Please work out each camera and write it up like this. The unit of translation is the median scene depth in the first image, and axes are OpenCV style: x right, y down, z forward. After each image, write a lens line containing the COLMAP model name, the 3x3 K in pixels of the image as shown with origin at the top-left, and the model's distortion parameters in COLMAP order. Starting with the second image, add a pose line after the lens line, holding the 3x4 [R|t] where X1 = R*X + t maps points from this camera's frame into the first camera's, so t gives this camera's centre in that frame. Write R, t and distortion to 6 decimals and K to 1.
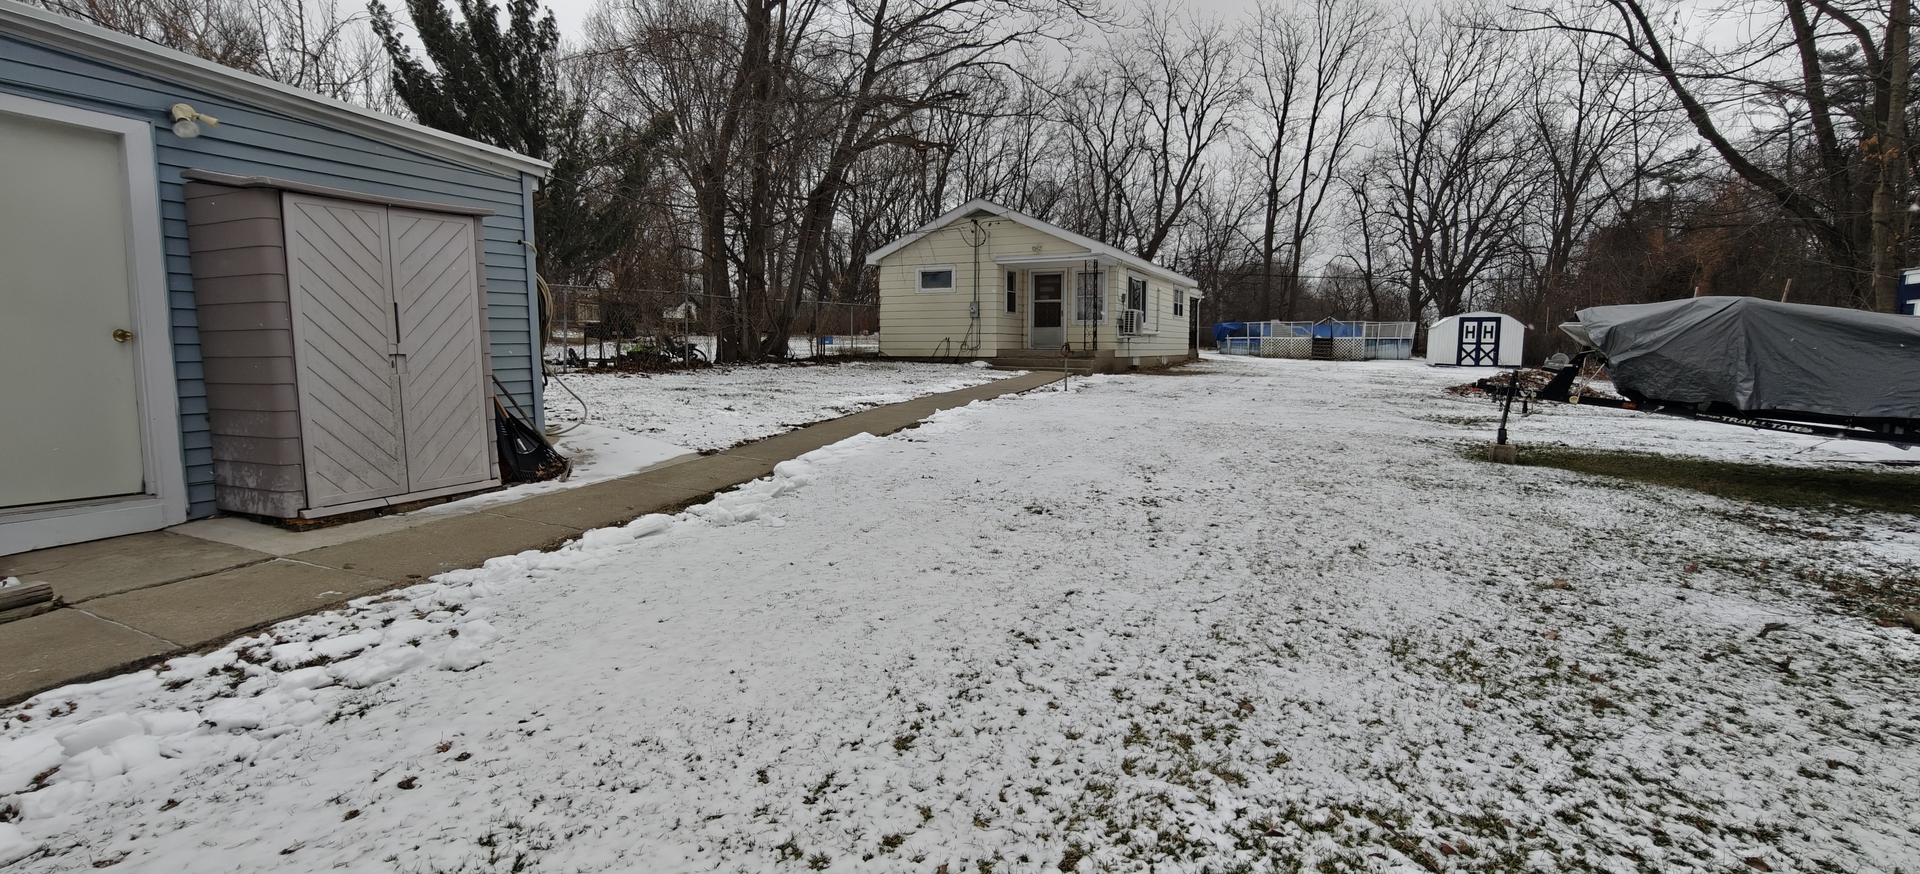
lens RADIAL K [[863.2, 0, 955.8], [0, 863.2, 432.2], [0, 0, 1]] dist [-0.000431, -0.000954]
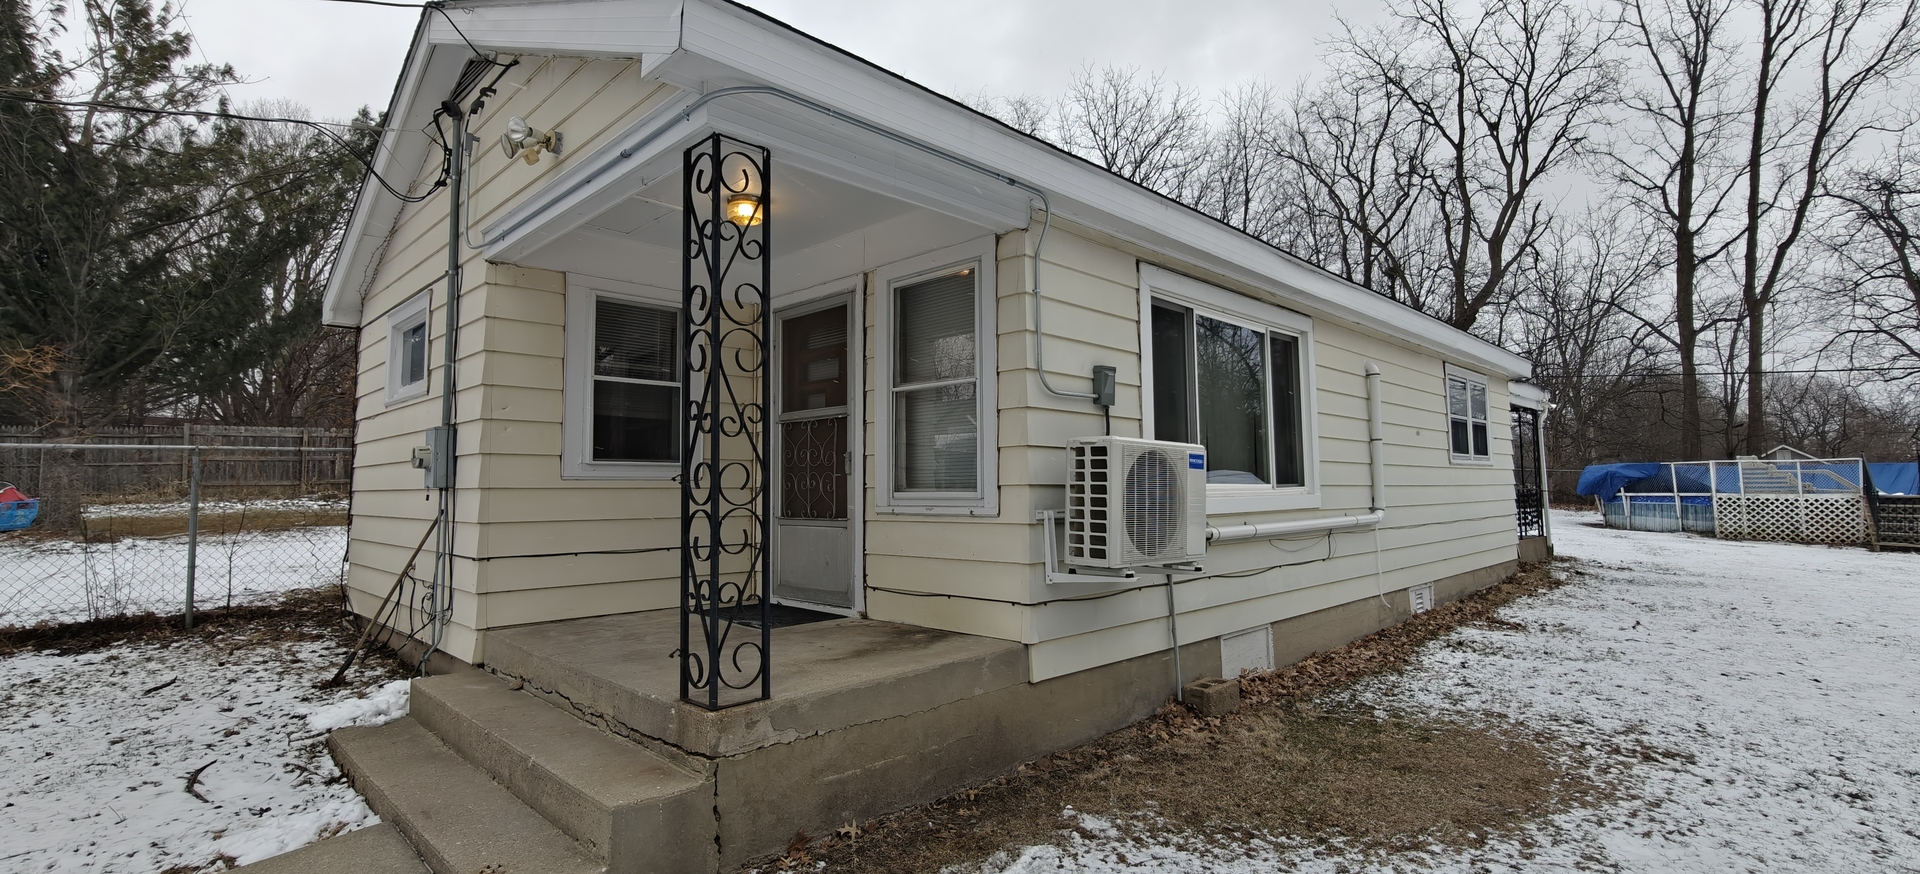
lens RADIAL K [[863.2, 0, 955.8], [0, 863.2, 432.2], [0, 0, 1]] dist [-0.000431, -0.000954]
pose [[0.943809, -0.032070, -0.328932, 0.099606], [-0.022388, 0.986791, -0.160447, -0.047311], [0.329733, 0.158795, 0.930624, 0.343427]]
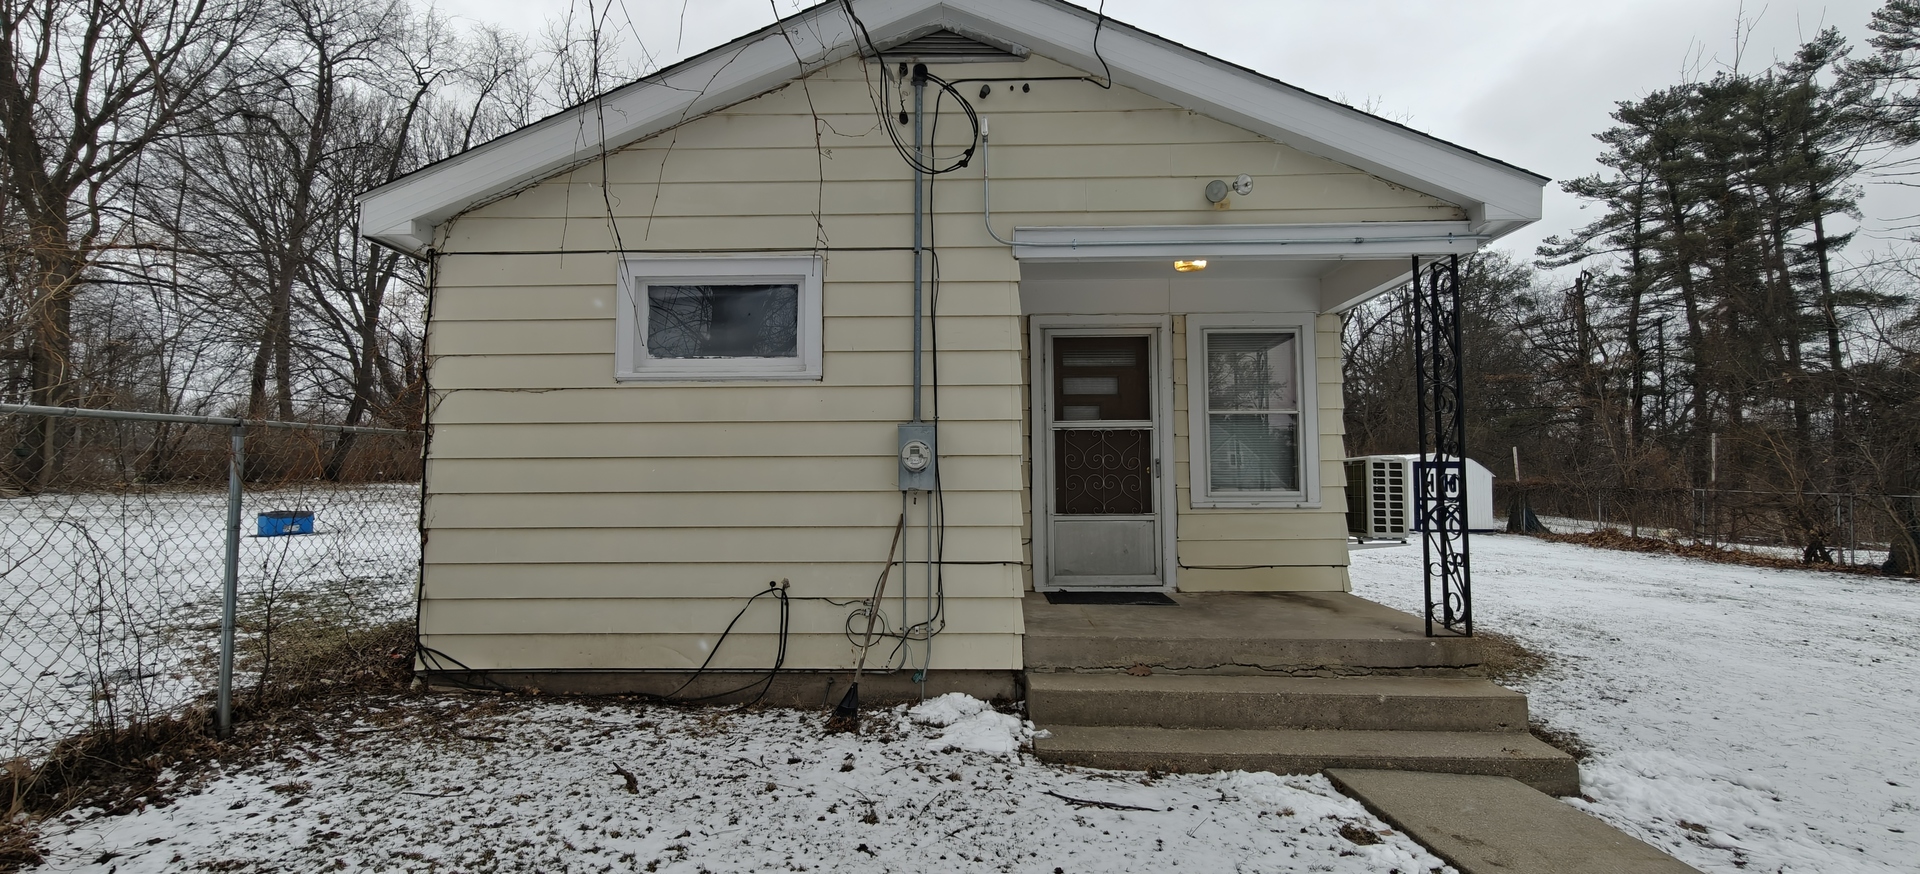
lens RADIAL K [[863.2, 0, 955.8], [0, 863.2, 432.2], [0, 0, 1]] dist [-0.000431, -0.000954]
pose [[0.909556, 0.013935, 0.415348, -0.025712], [0.048982, 0.988877, -0.140441, -0.048811], [-0.412685, 0.148083, 0.898756, 0.333560]]
